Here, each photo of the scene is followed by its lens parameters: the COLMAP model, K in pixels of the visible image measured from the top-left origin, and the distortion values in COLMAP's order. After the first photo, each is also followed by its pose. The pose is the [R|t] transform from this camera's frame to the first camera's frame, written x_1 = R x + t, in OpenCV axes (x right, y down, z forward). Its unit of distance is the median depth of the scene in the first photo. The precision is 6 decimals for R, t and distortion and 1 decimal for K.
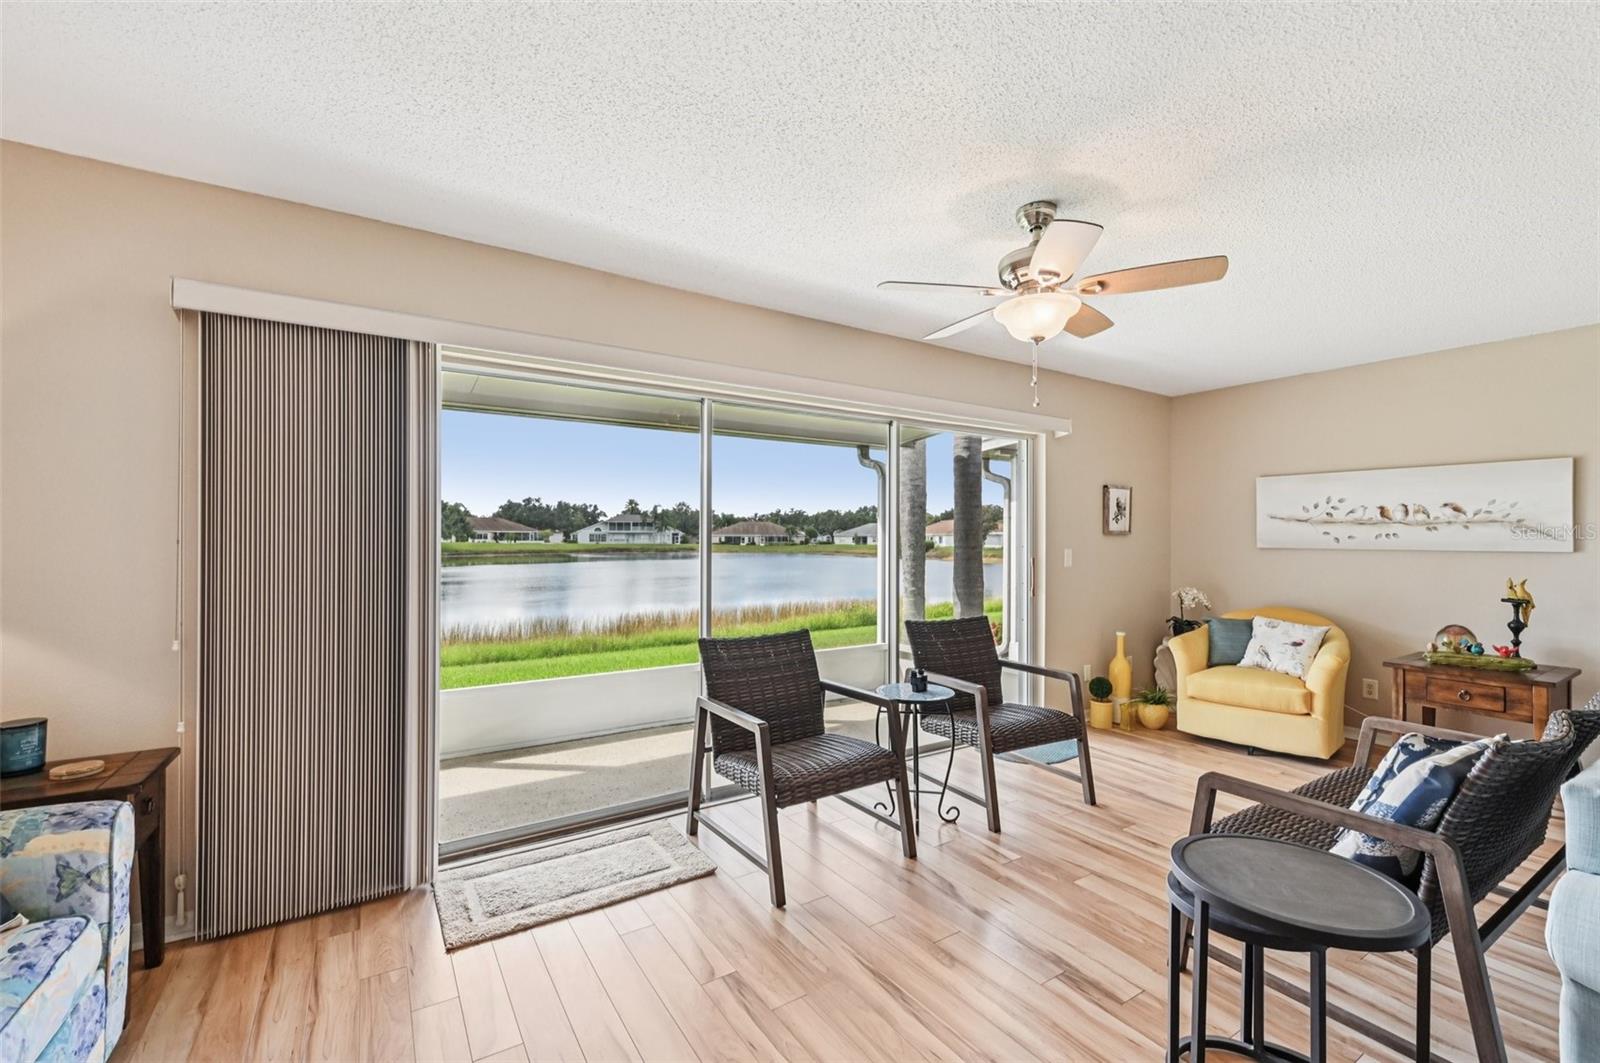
lens RADIAL K [[667.7, 0, 796.2], [0, 667.7, 539.4], [0, 0, 1]] dist [0.001885, 0.000298]
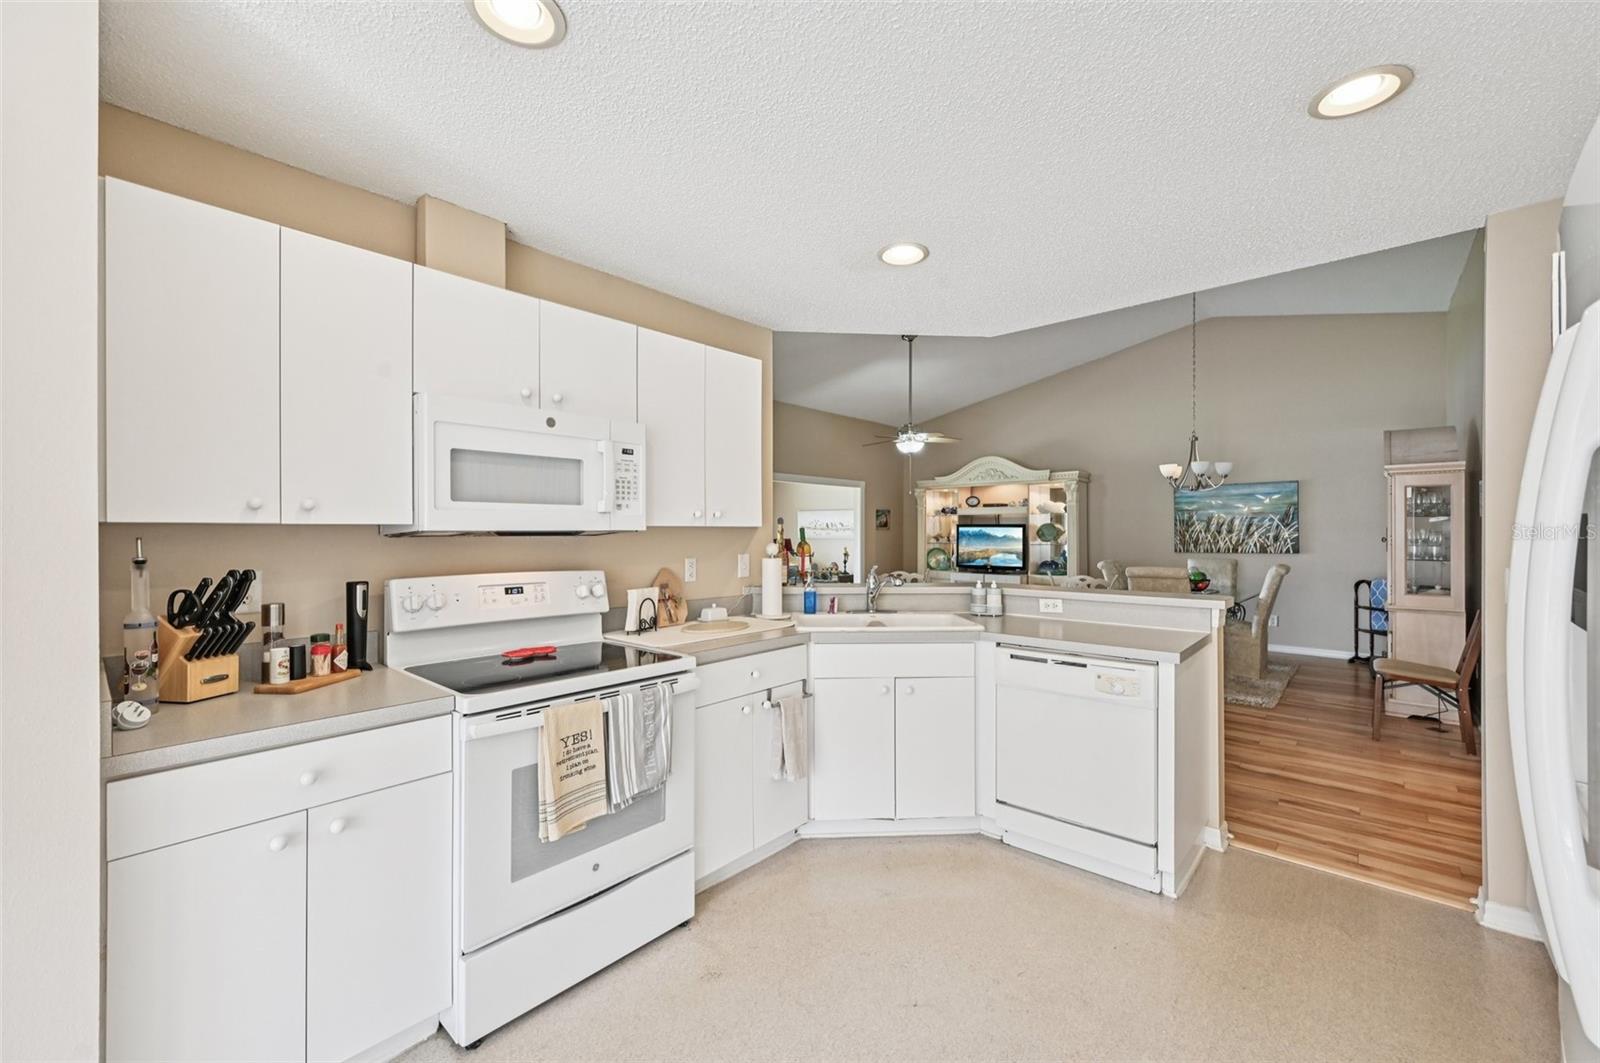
lens RADIAL K [[638.1, 0, 799.8], [0, 638.1, 524.6], [0, 0, 1]] dist [0.000560, 0.001032]
pose [[0.962507, 0.000239, 0.271257, 0.017502], [0.003215, 0.999919, -0.012287, -0.011491], [-0.271238, 0.012698, 0.962429, -1.631839]]
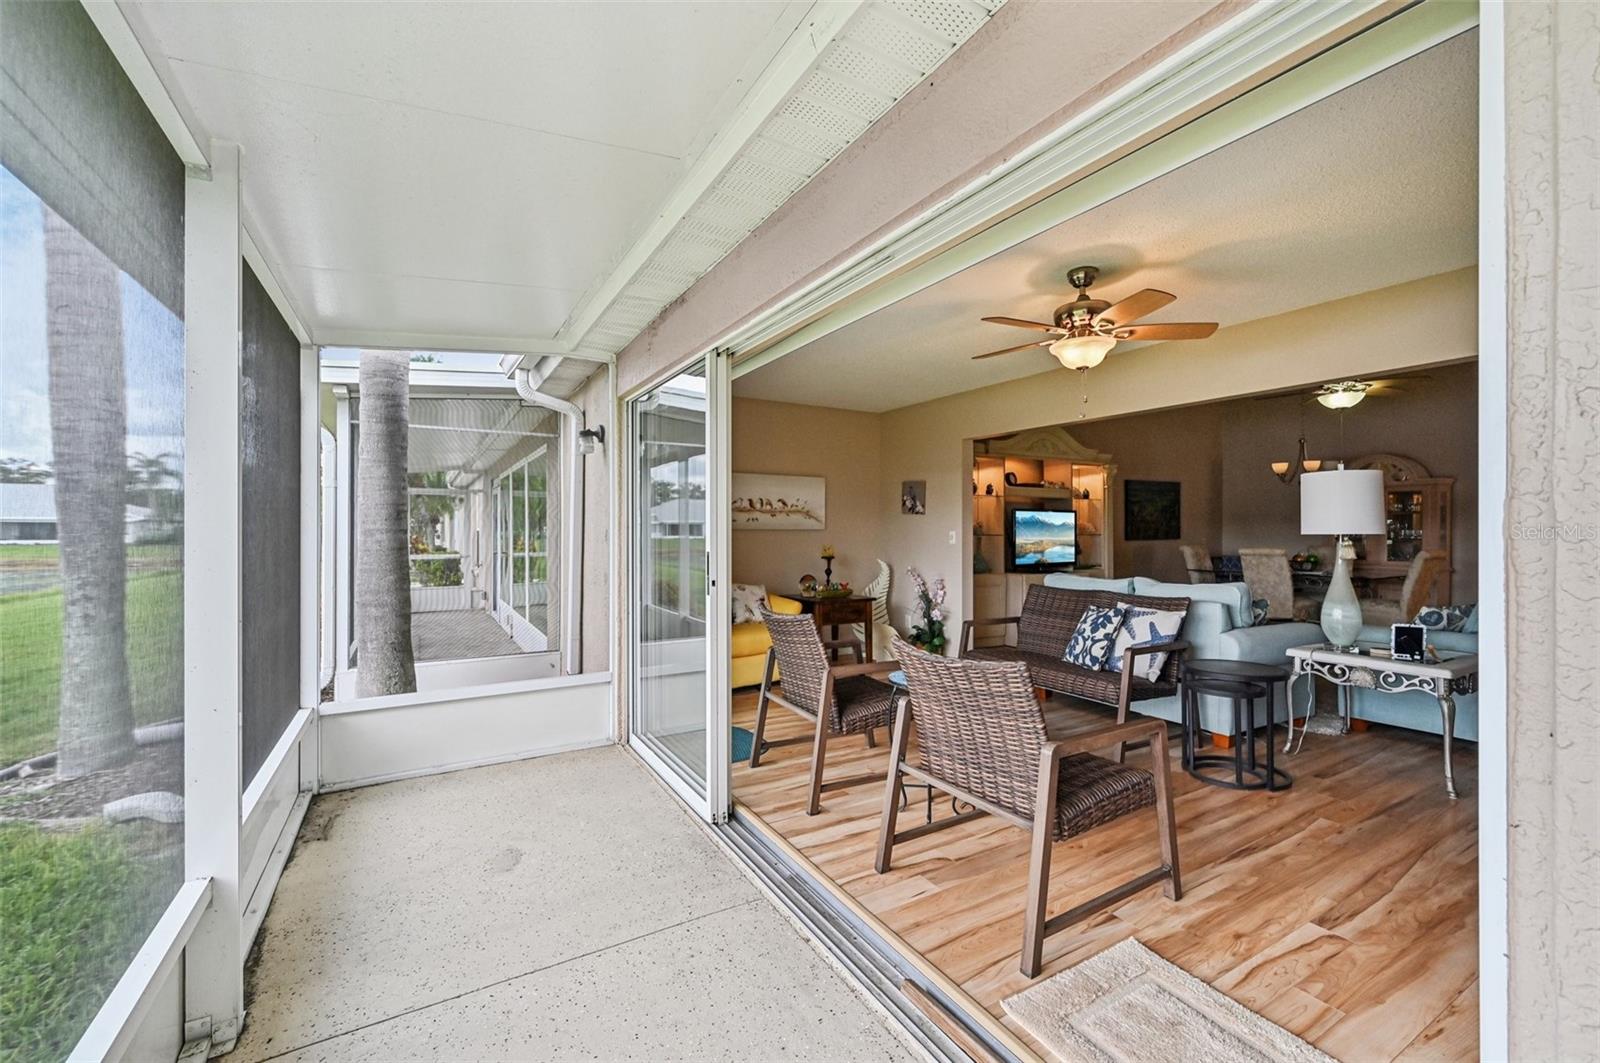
lens RADIAL K [[667.7, 0, 807.1], [0, 667.7, 527.3], [0, 0, 1]] dist [0.001885, 0.000298]
pose [[0.036640, 0.000990, 0.999328, -0.559082], [-0.000289, 0.999999, -0.000980, 0.012745], [-0.999328, -0.000253, 0.036640, 0.836398]]
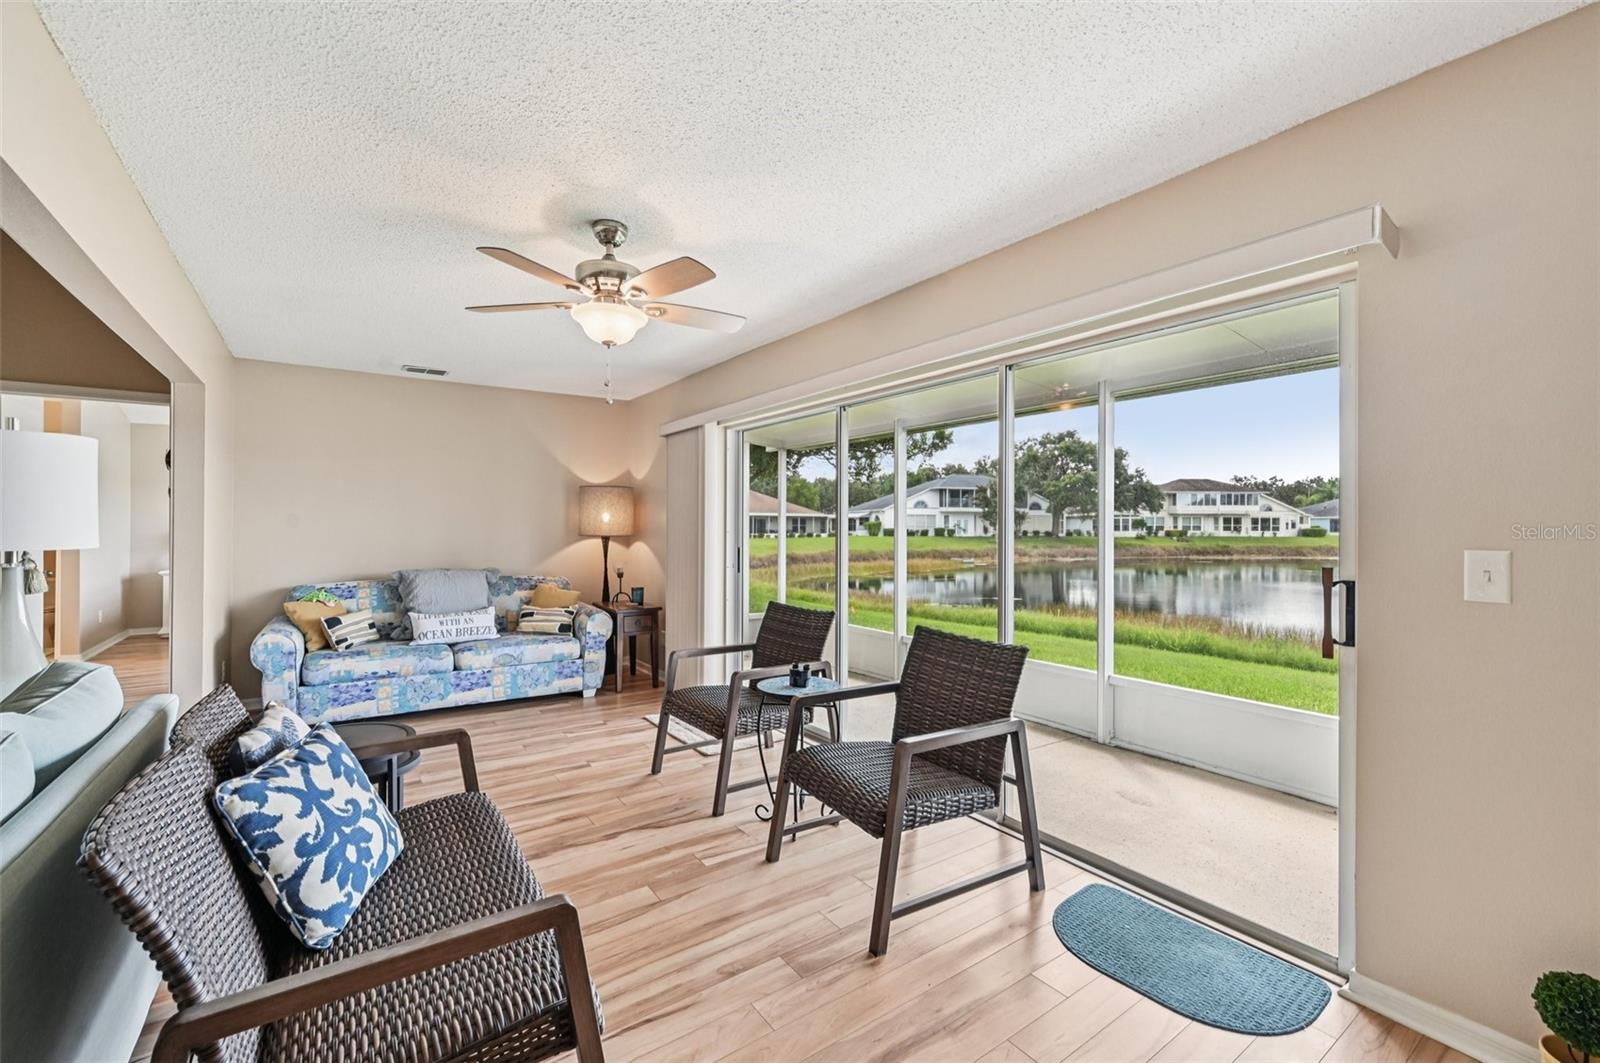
lens RADIAL K [[667.7, 0, 803.6], [0, 667.7, 524.7], [0, 0, 1]] dist [0.001885, 0.000298]
pose [[0.043820, -0.008163, -0.999006, 0.827227], [-0.002549, 0.999962, -0.008283, 0.005422], [0.999036, 0.002909, 0.043797, 0.708290]]
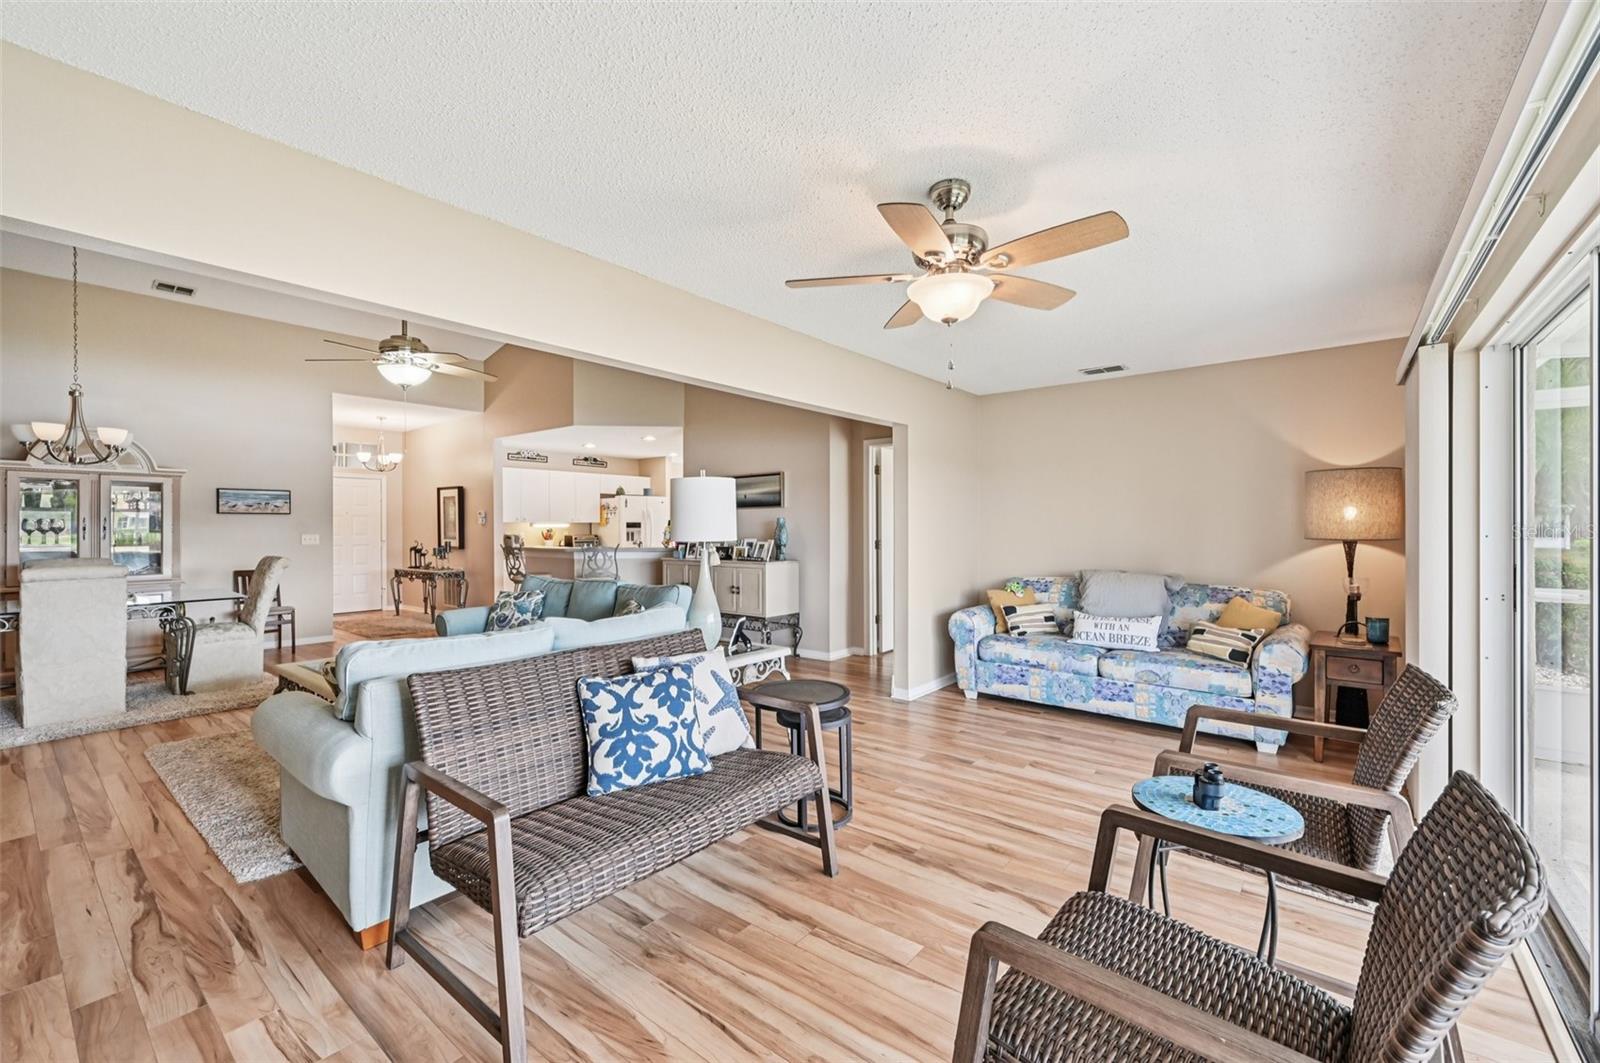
lens RADIAL K [[667.7, 0, 798.9], [0, 667.7, 525.8], [0, 0, 1]] dist [0.001885, 0.000298]
pose [[-0.949784, -0.002323, -0.312898, 0.489475], [-0.001676, 0.999996, -0.002335, 0.002536], [0.312902, -0.001693, -0.949784, 1.037644]]
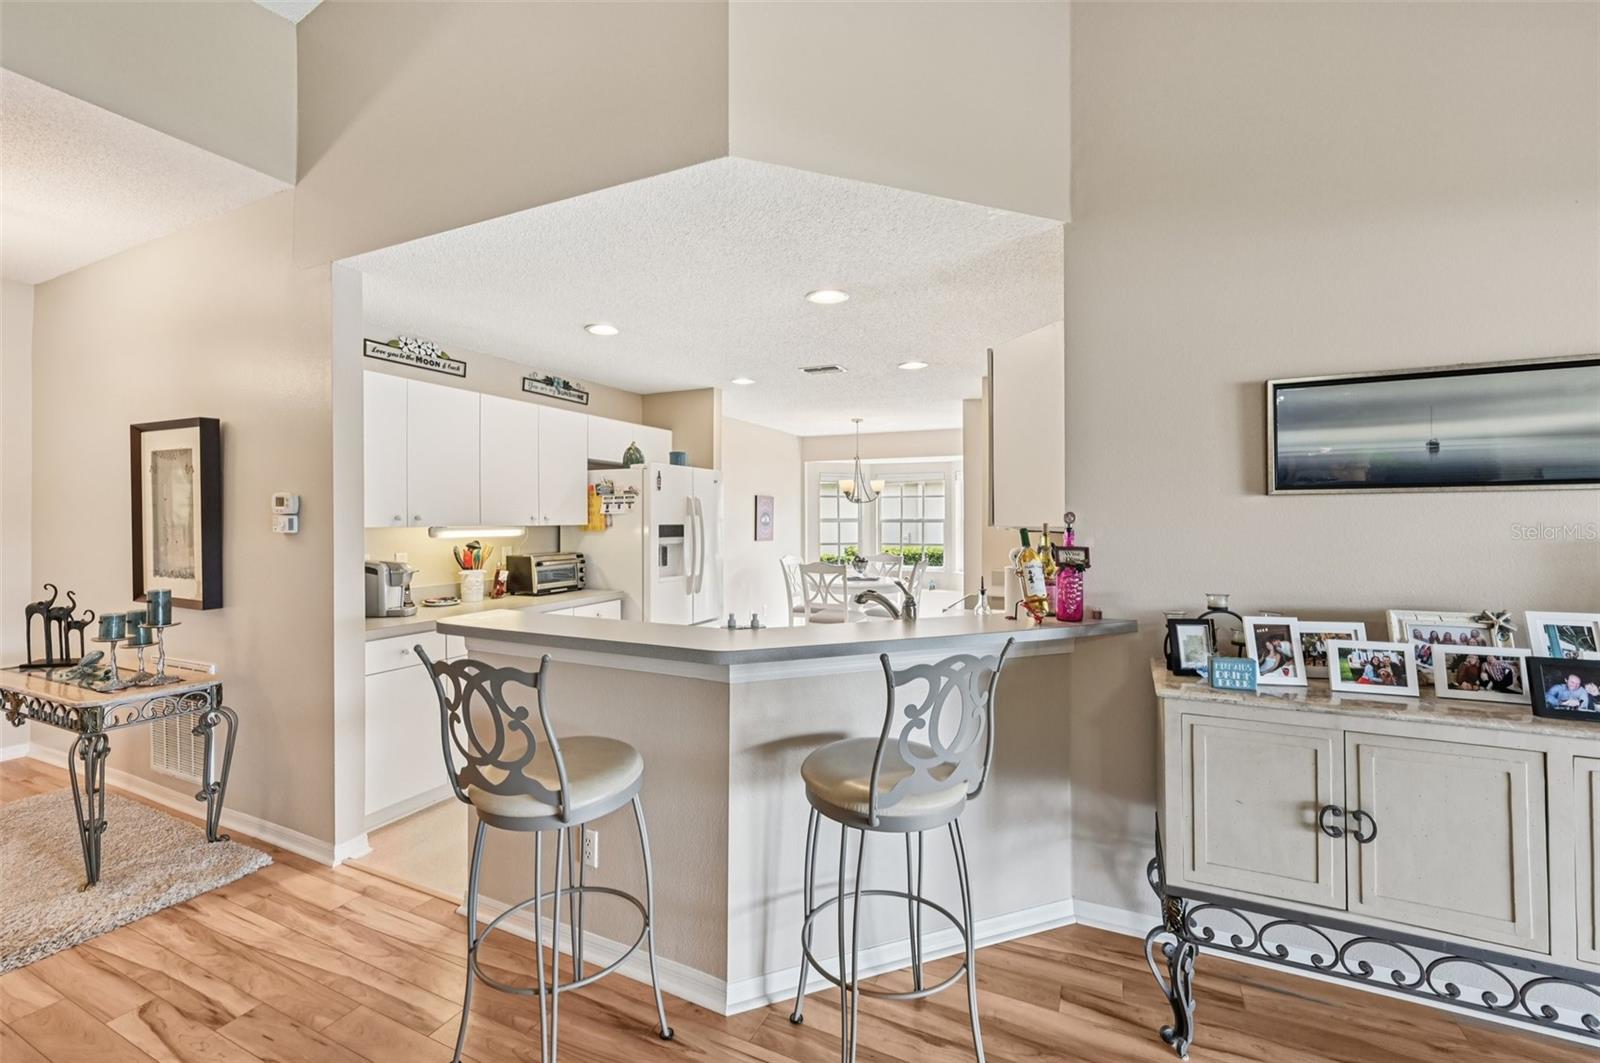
lens RADIAL K [[667.7, 0, 794.5], [0, 667.7, 518.1], [0, 0, 1]] dist [0.001885, 0.000298]
pose [[-0.850204, -0.004918, -0.526430, 0.704495], [-0.004357, 0.999988, -0.002305, -0.023378], [0.526435, 0.000334, -0.850215, -0.458042]]
